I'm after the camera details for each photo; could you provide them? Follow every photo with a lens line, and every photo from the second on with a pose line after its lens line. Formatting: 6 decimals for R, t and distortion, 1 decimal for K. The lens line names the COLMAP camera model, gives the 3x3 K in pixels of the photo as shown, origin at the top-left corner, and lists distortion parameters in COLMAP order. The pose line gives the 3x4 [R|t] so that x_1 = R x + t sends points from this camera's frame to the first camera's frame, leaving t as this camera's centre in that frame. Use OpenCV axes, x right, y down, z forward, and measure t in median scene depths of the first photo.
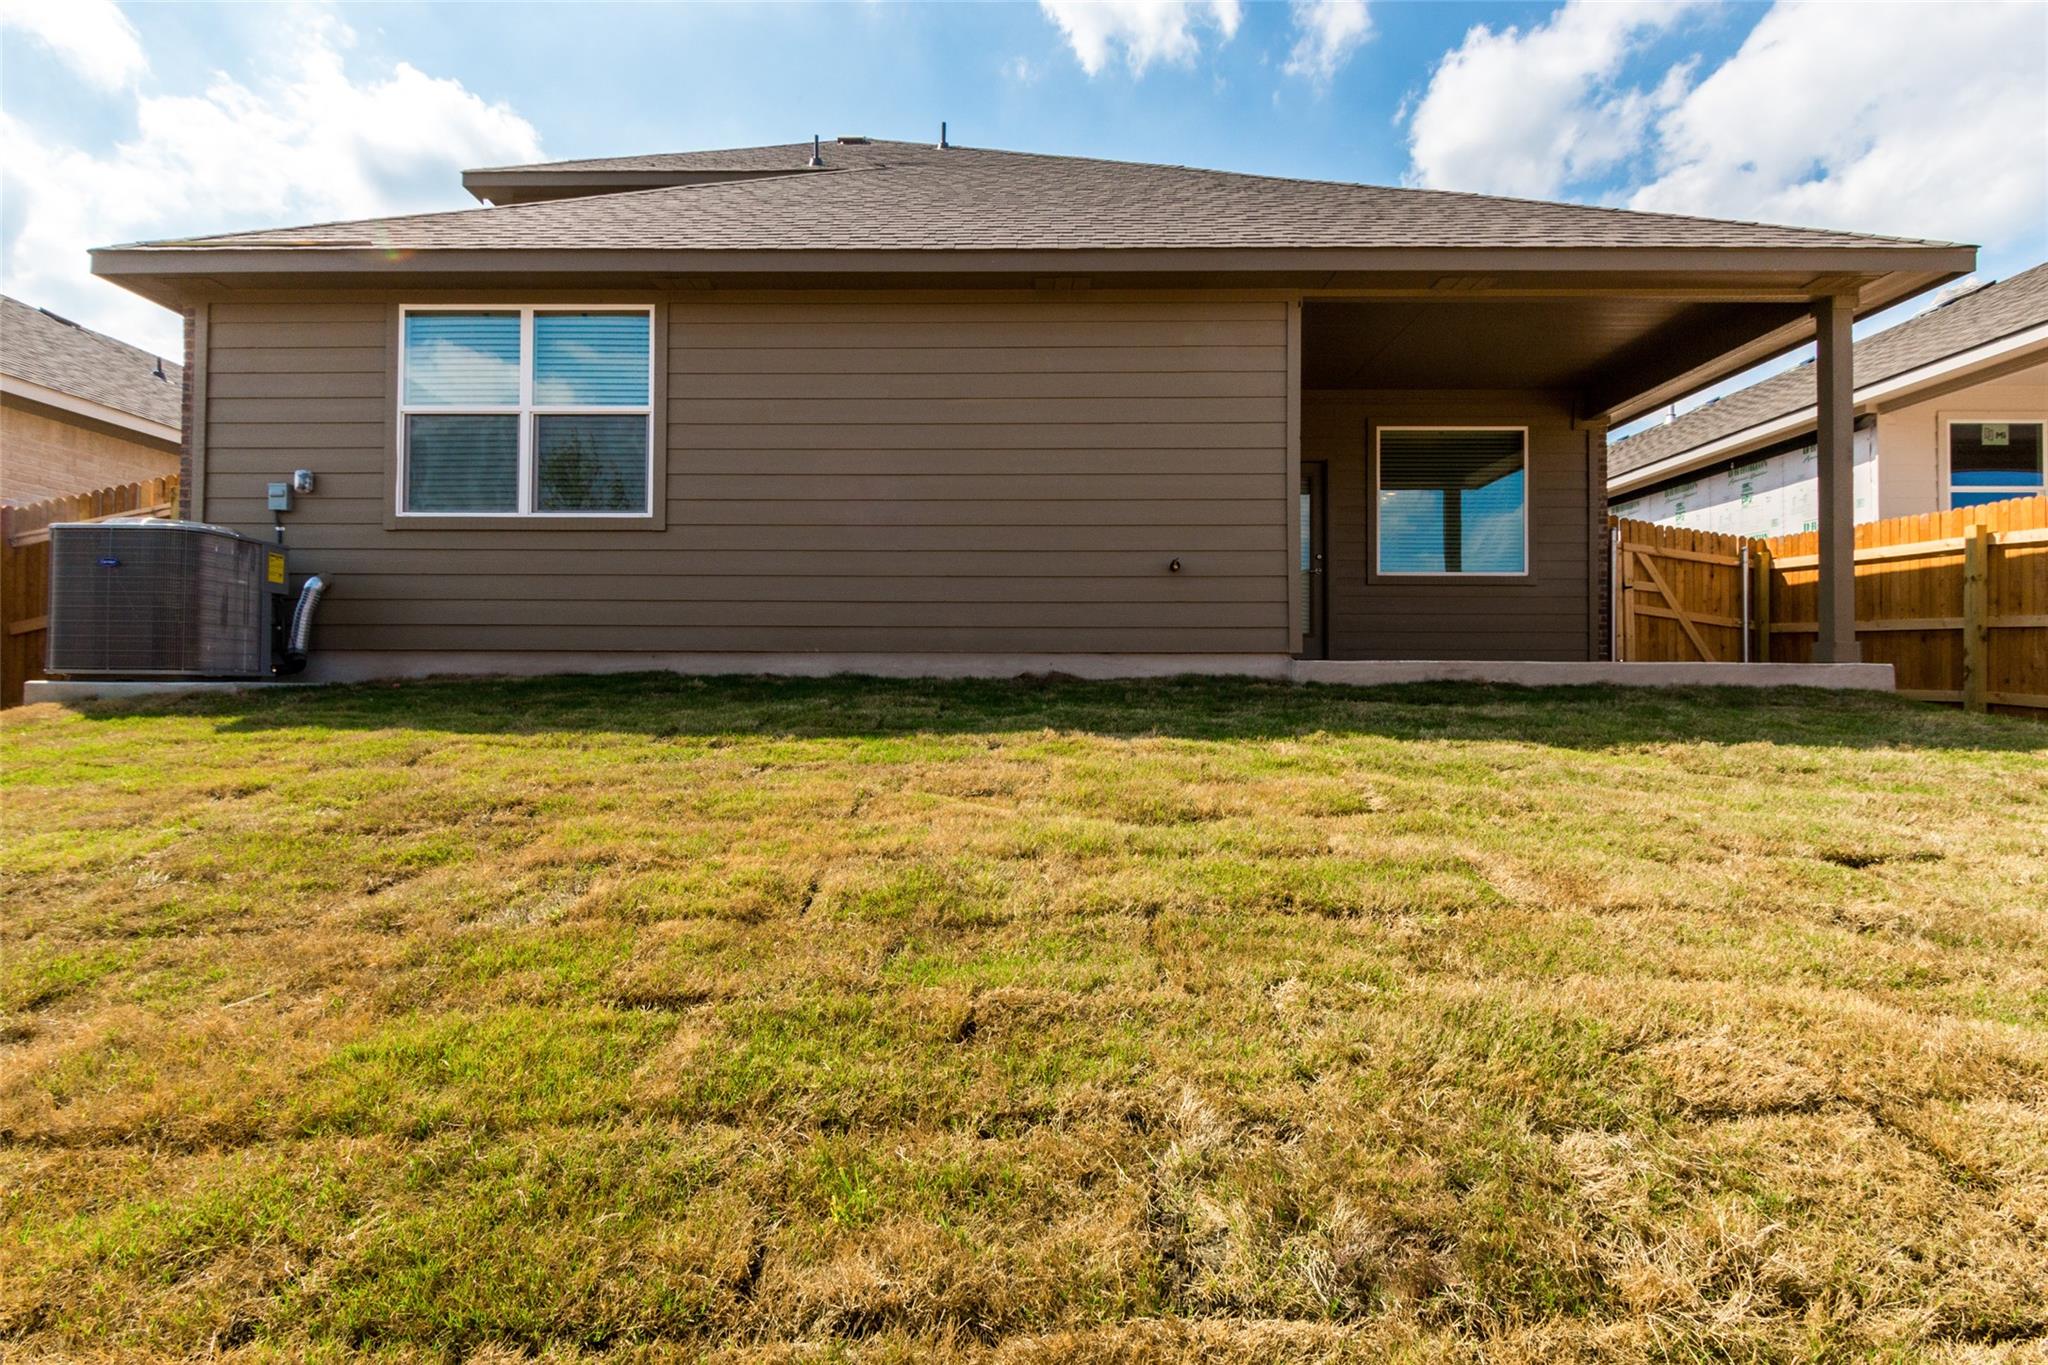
lens RADIAL K [[951.1, 0, 1023.4], [0, 951.1, 670.9], [0, 0, 1]] dist [0.002562, -0.001849]
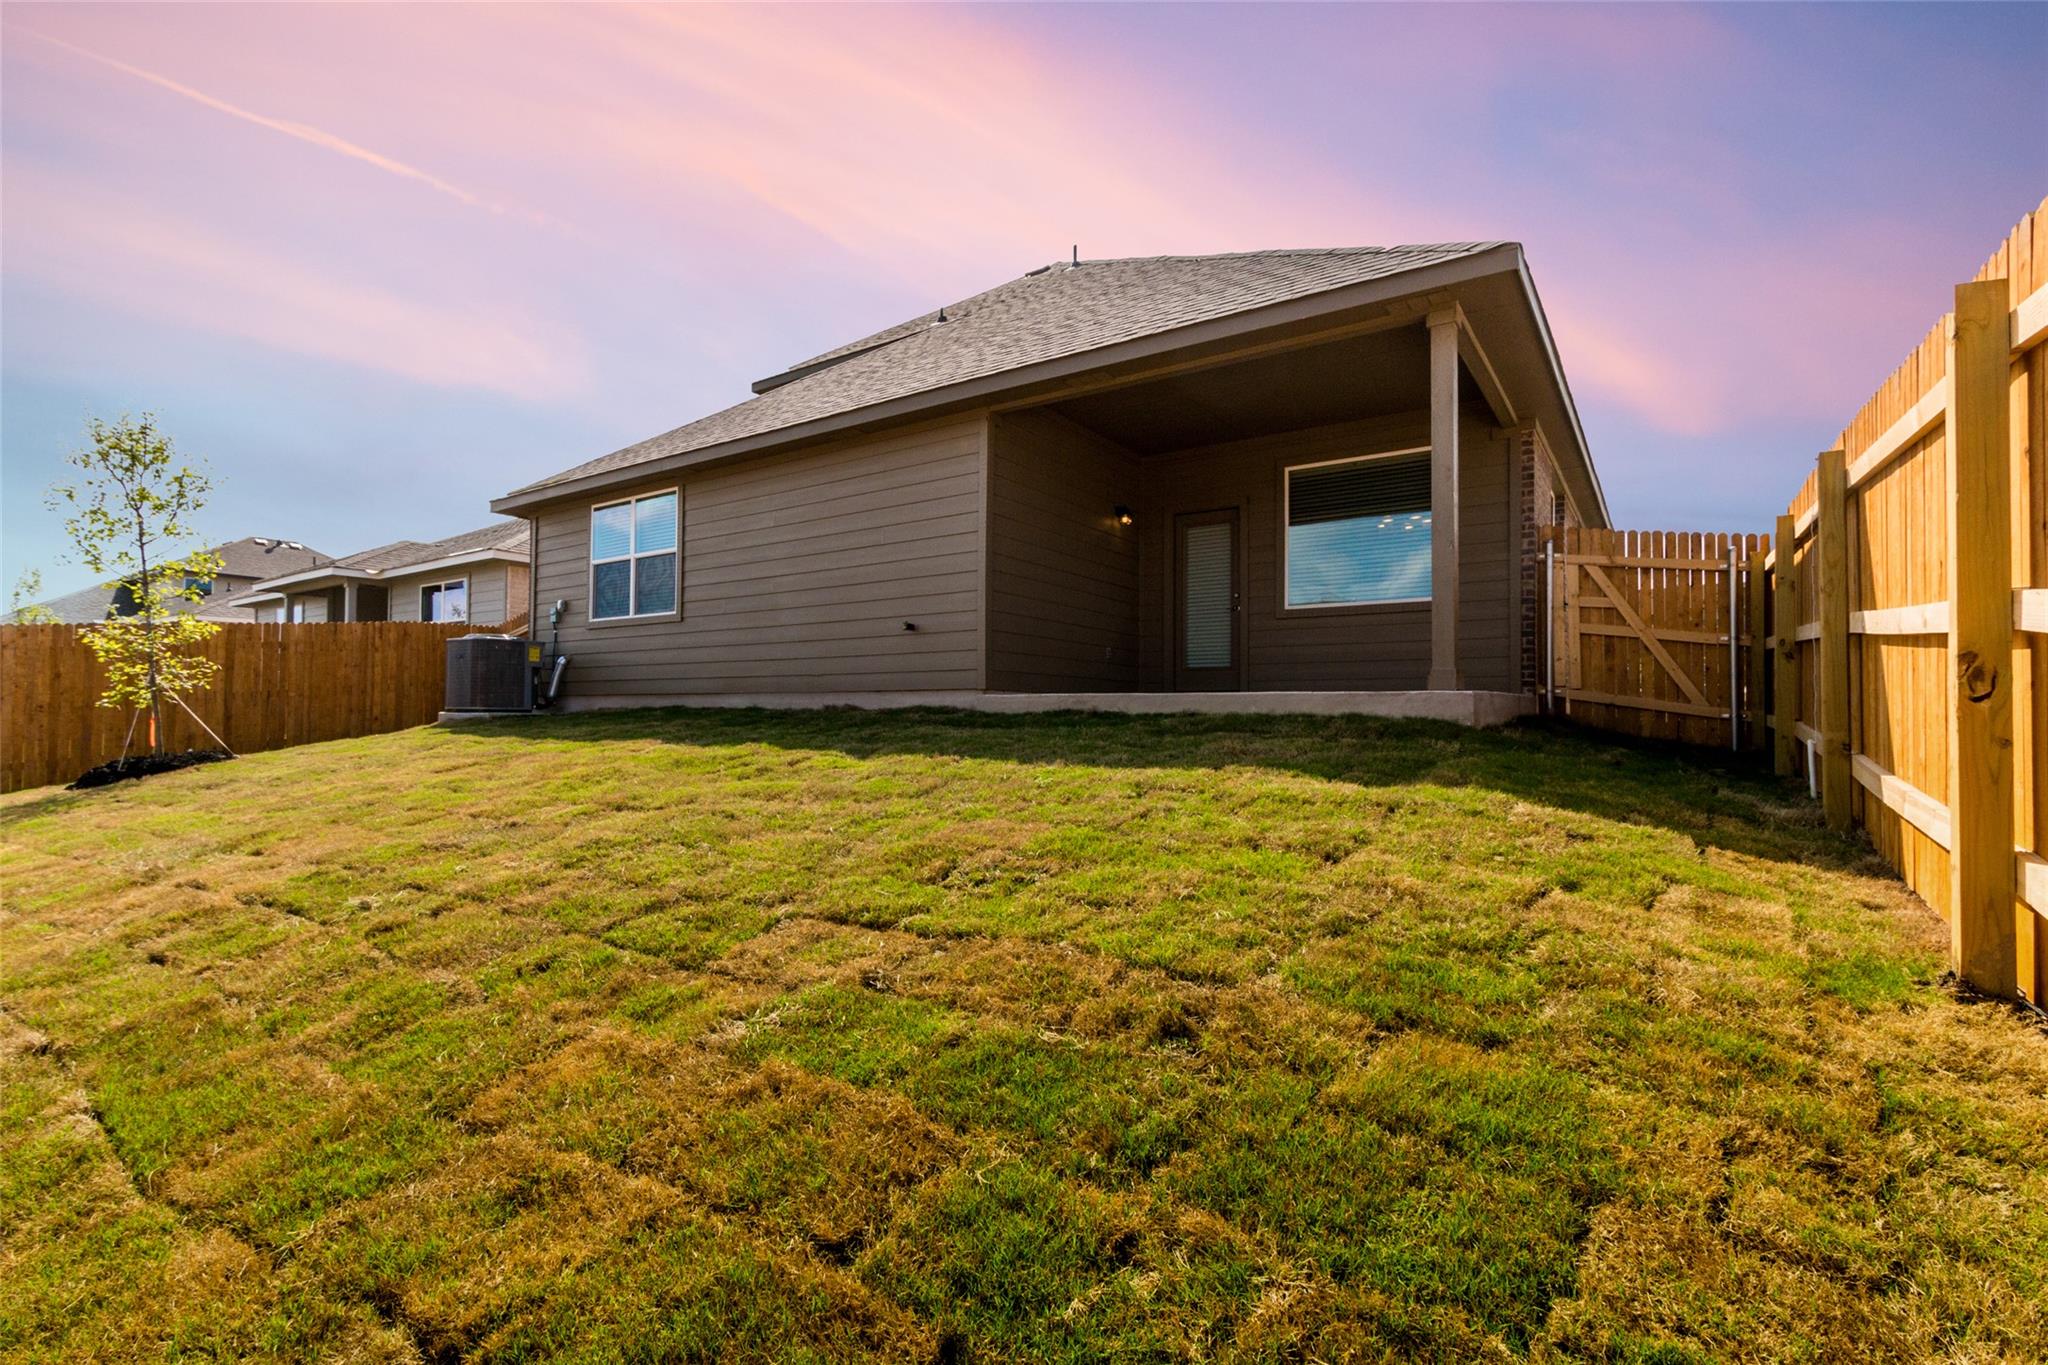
lens RADIAL K [[951.1, 0, 1020.2], [0, 951.1, 686.6], [0, 0, 1]] dist [0.002562, -0.001849]
pose [[0.824388, -0.017102, -0.565766, 1.003457], [0.006875, 0.999772, -0.020205, 0.004185], [0.565983, 0.012767, 0.824318, -0.032722]]
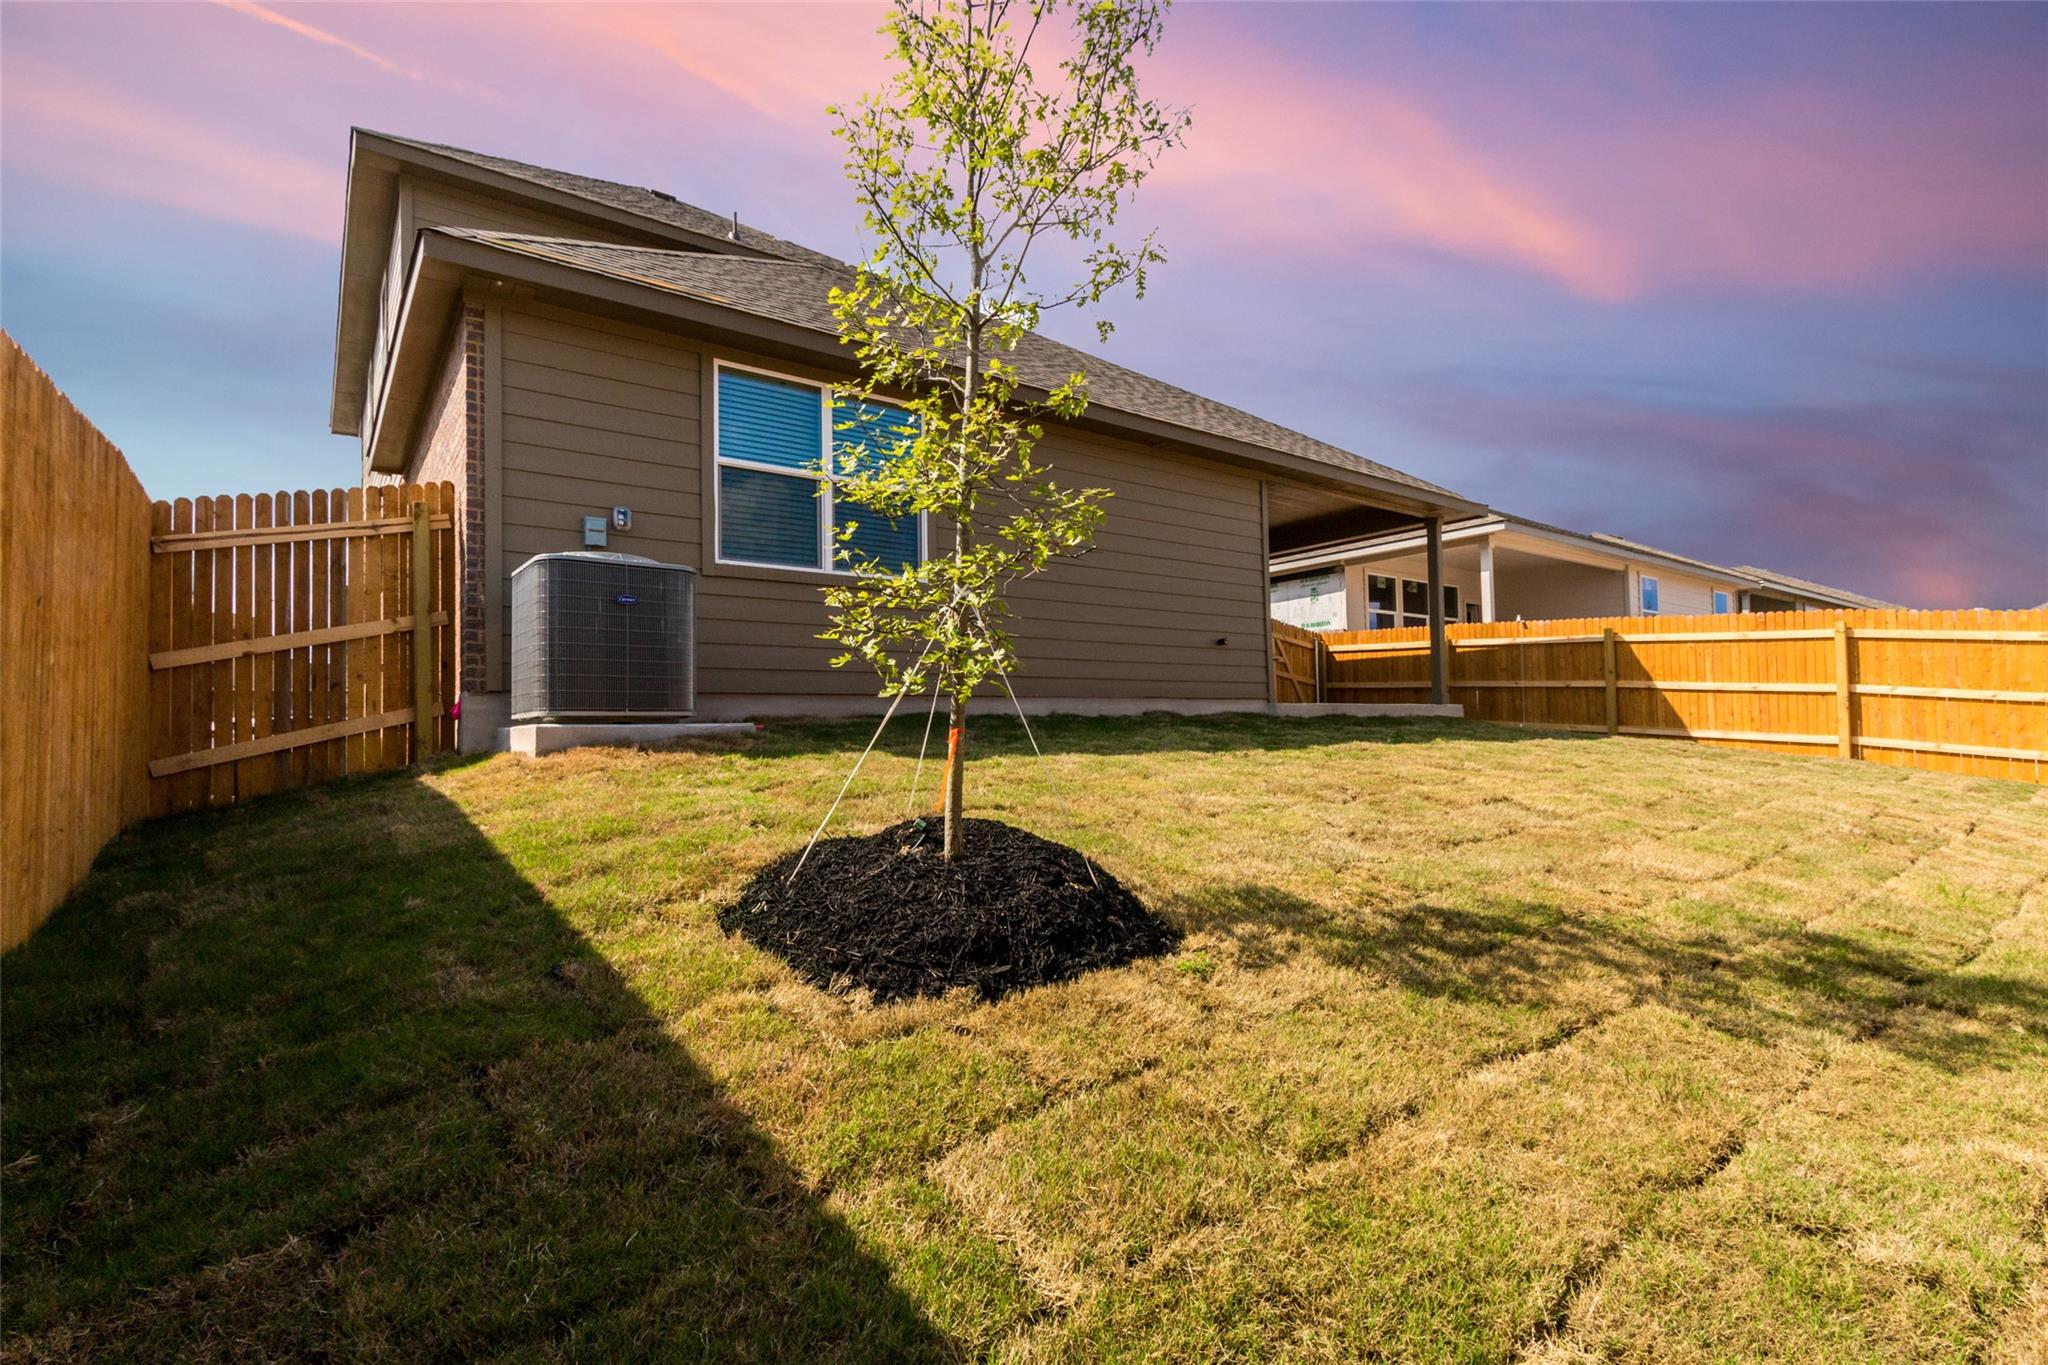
lens RADIAL K [[951.1, 0, 1029.5], [0, 951.1, 697.8], [0, 0, 1]] dist [0.002562, -0.001849]
pose [[0.786043, 0.003680, 0.618161, -0.986859], [0.009832, 0.999781, -0.018453, 0.005132], [-0.618094, 0.020583, 0.785835, -0.014398]]
